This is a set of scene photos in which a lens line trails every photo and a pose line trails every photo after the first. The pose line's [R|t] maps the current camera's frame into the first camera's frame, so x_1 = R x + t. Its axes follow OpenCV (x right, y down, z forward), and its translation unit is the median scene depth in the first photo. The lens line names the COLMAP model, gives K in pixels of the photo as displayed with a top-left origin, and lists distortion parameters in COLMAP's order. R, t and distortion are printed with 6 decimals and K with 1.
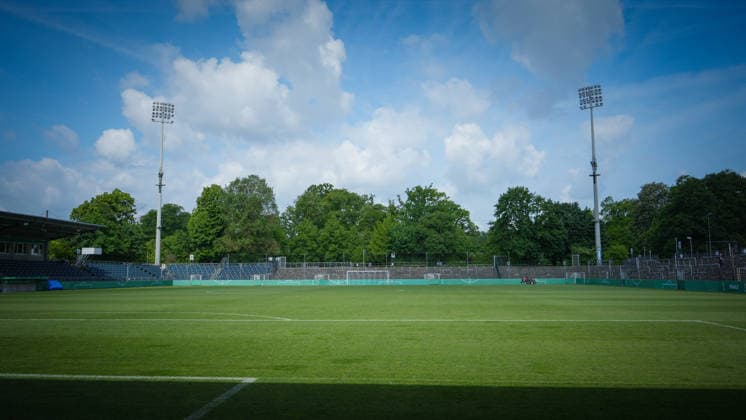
lens RADIAL K [[596.9, 0, 373.0], [0, 596.9, 210.0], [0, 0, 1]] dist [-0.002745, -0.006053]
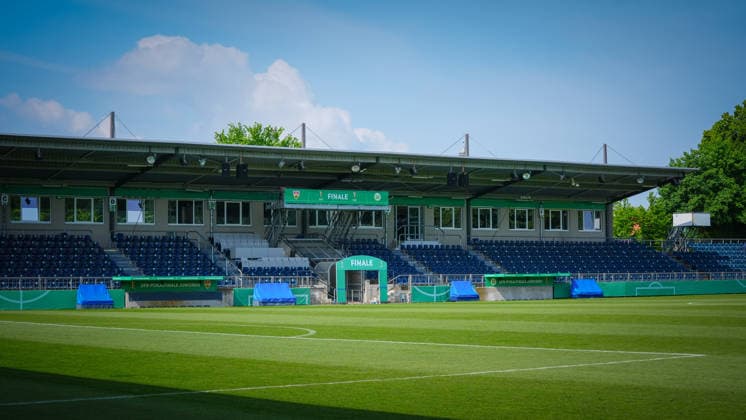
lens RADIAL K [[1497.5, 0, 373.0], [0, 1497.5, 210.0], [0, 0, 1]] dist [-0.296173, -0.081777]
pose [[0.681896, -0.034552, -0.730632, 0.186822], [0.086645, 0.995666, 0.033780, -0.002469], [0.726299, -0.086340, 0.681935, -0.020084]]
